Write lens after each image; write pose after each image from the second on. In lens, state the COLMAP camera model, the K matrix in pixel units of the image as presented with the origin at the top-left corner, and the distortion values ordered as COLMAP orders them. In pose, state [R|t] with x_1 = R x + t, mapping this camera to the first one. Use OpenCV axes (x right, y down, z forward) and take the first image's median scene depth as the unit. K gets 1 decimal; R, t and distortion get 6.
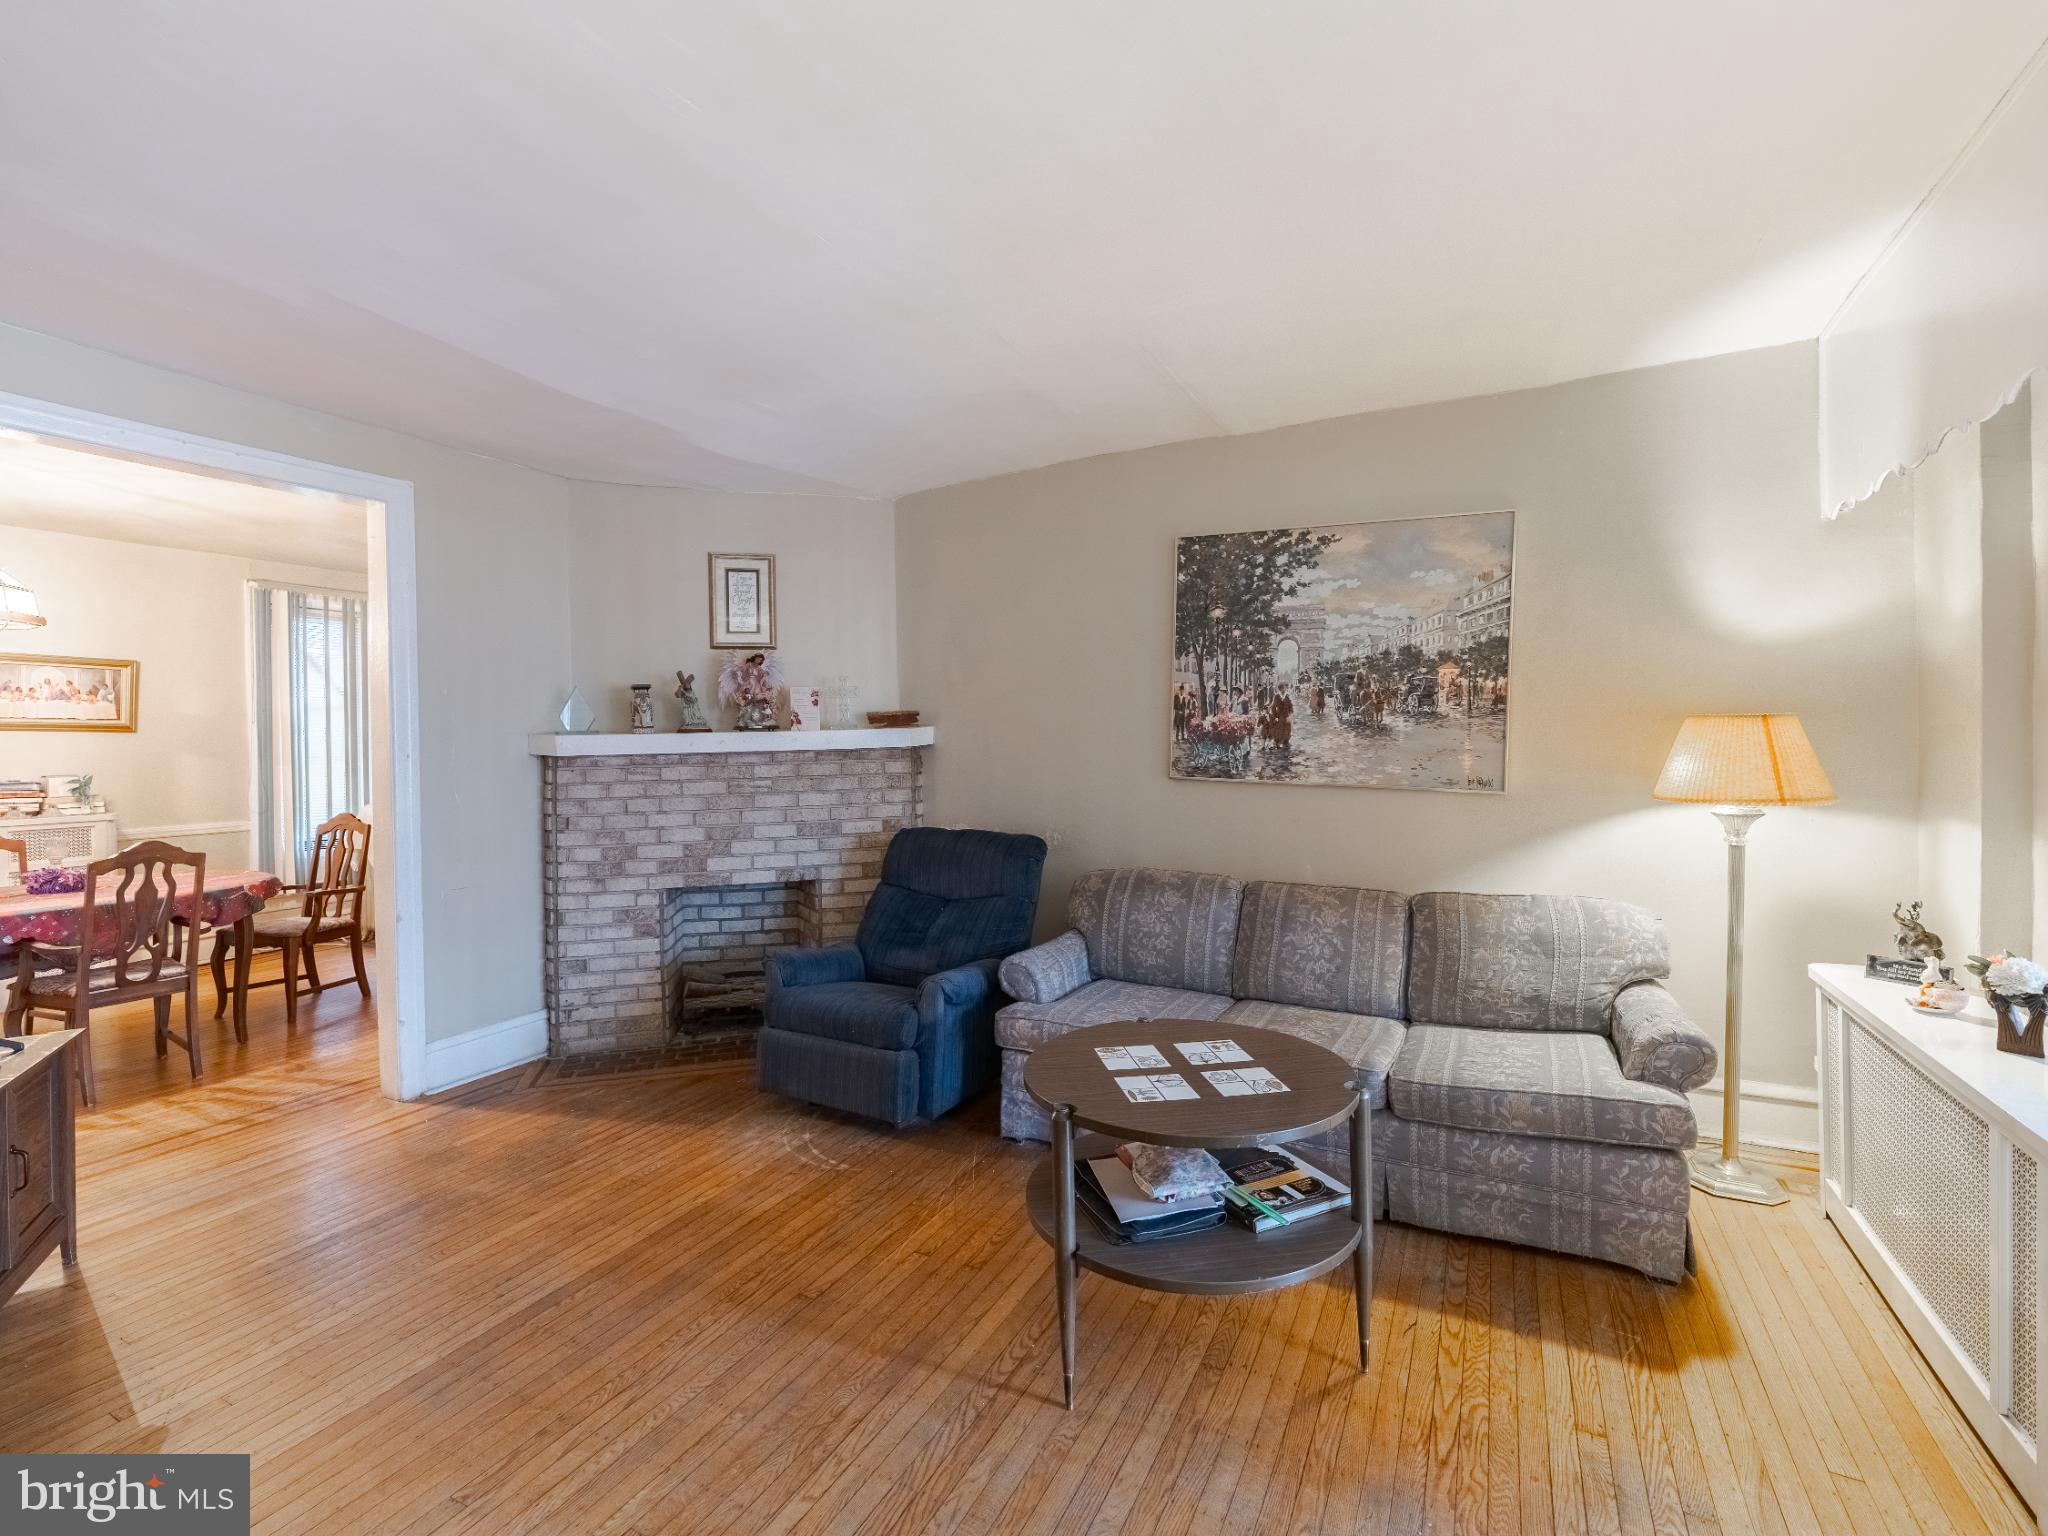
lens RADIAL K [[943.7, 0, 1020.9], [0, 943.7, 717.5], [0, 0, 1]] dist [0.000604, 0.000651]
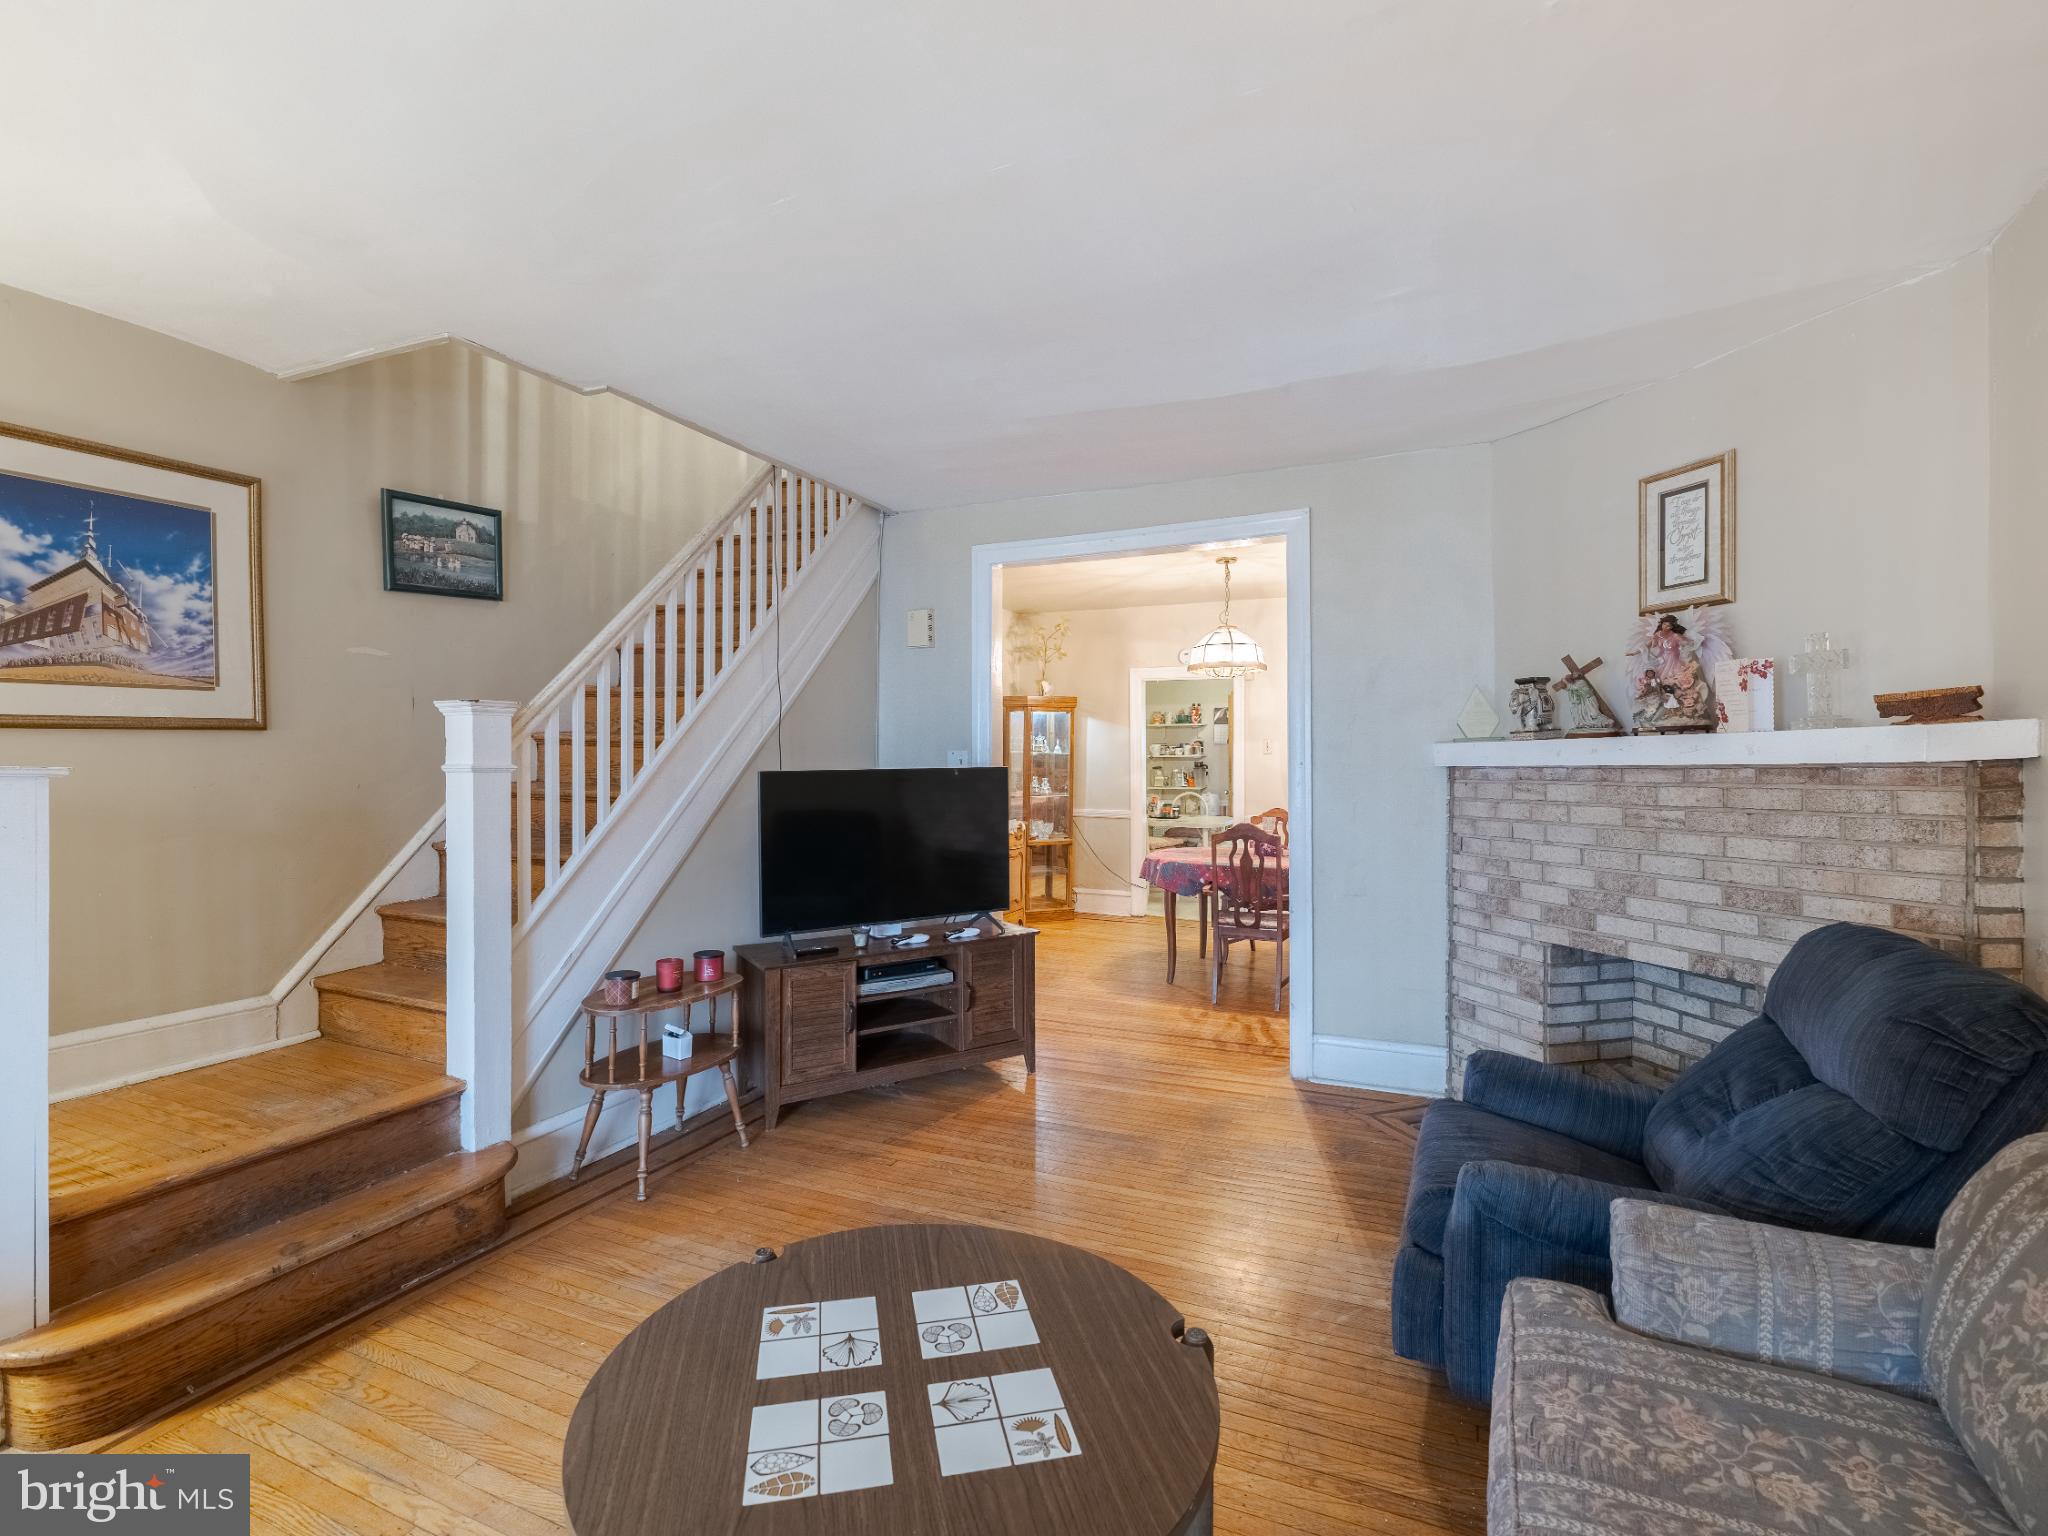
lens RADIAL K [[957.5, 0, 1033.8], [0, 957.5, 744.7], [0, 0, 1]] dist [0.000148, 0.000977]
pose [[0.054312, -0.002738, -0.998520, 0.367701], [0.028595, 0.999590, -0.001185, 0.009829], [0.998114, -0.028489, 0.054369, 0.537787]]
